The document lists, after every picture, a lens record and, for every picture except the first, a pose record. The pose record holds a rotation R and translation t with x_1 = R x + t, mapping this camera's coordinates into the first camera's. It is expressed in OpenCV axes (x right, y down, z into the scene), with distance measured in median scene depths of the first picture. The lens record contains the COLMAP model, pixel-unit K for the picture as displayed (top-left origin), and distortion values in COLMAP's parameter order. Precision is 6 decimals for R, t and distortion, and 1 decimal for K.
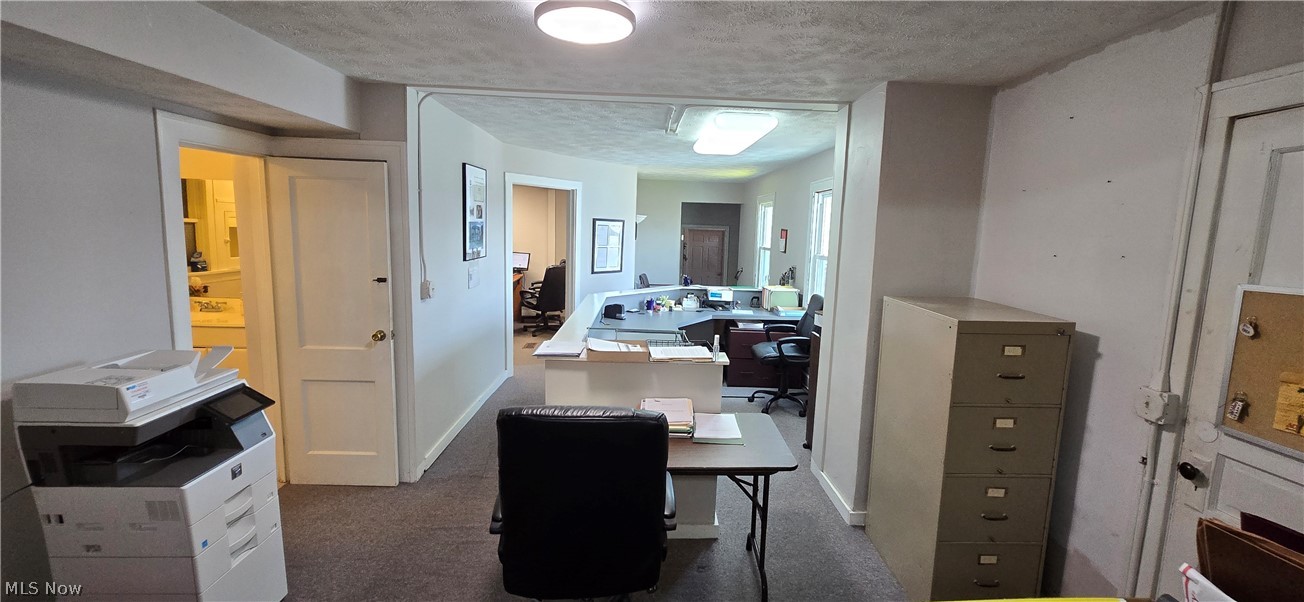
lens RADIAL K [[534.0, 0, 652.0], [0, 534.0, 301.0], [0, 0, 1]] dist [-0.000550, -0.000098]
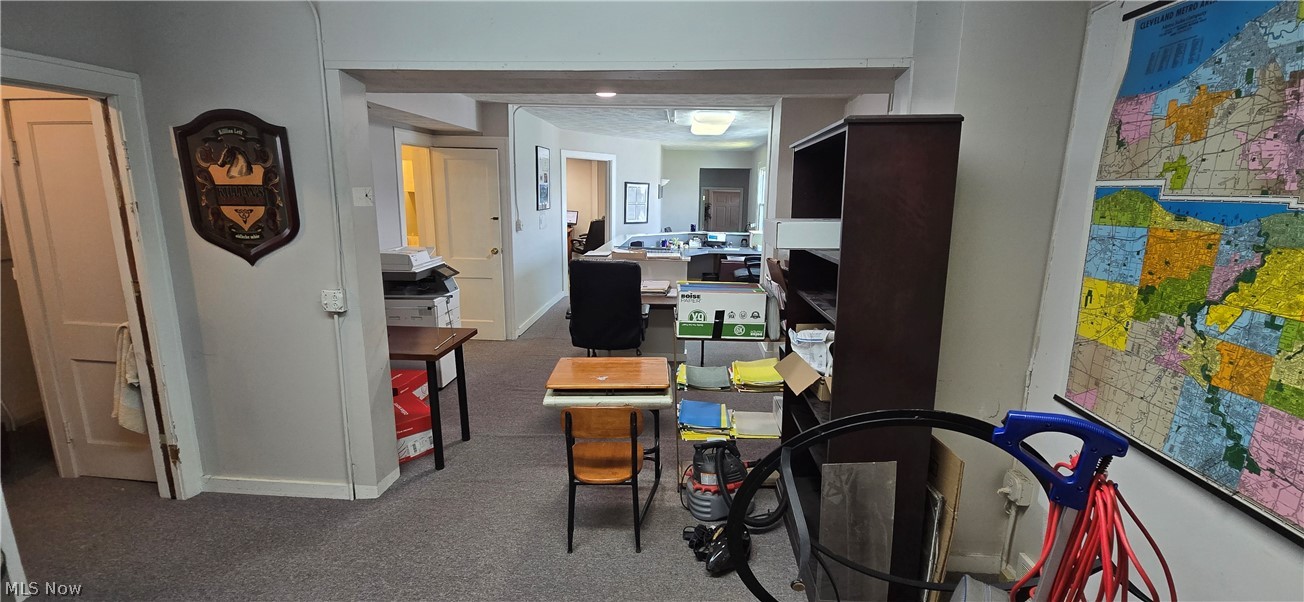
lens RADIAL K [[534.0, 0, 652.0], [0, 534.0, 301.0], [0, 0, 1]] dist [-0.000550, -0.000098]
pose [[0.996462, 0.003558, -0.083965, 0.082459], [0.001688, 0.998054, 0.062330, 0.069538], [0.084024, -0.062251, 0.994517, -0.399293]]
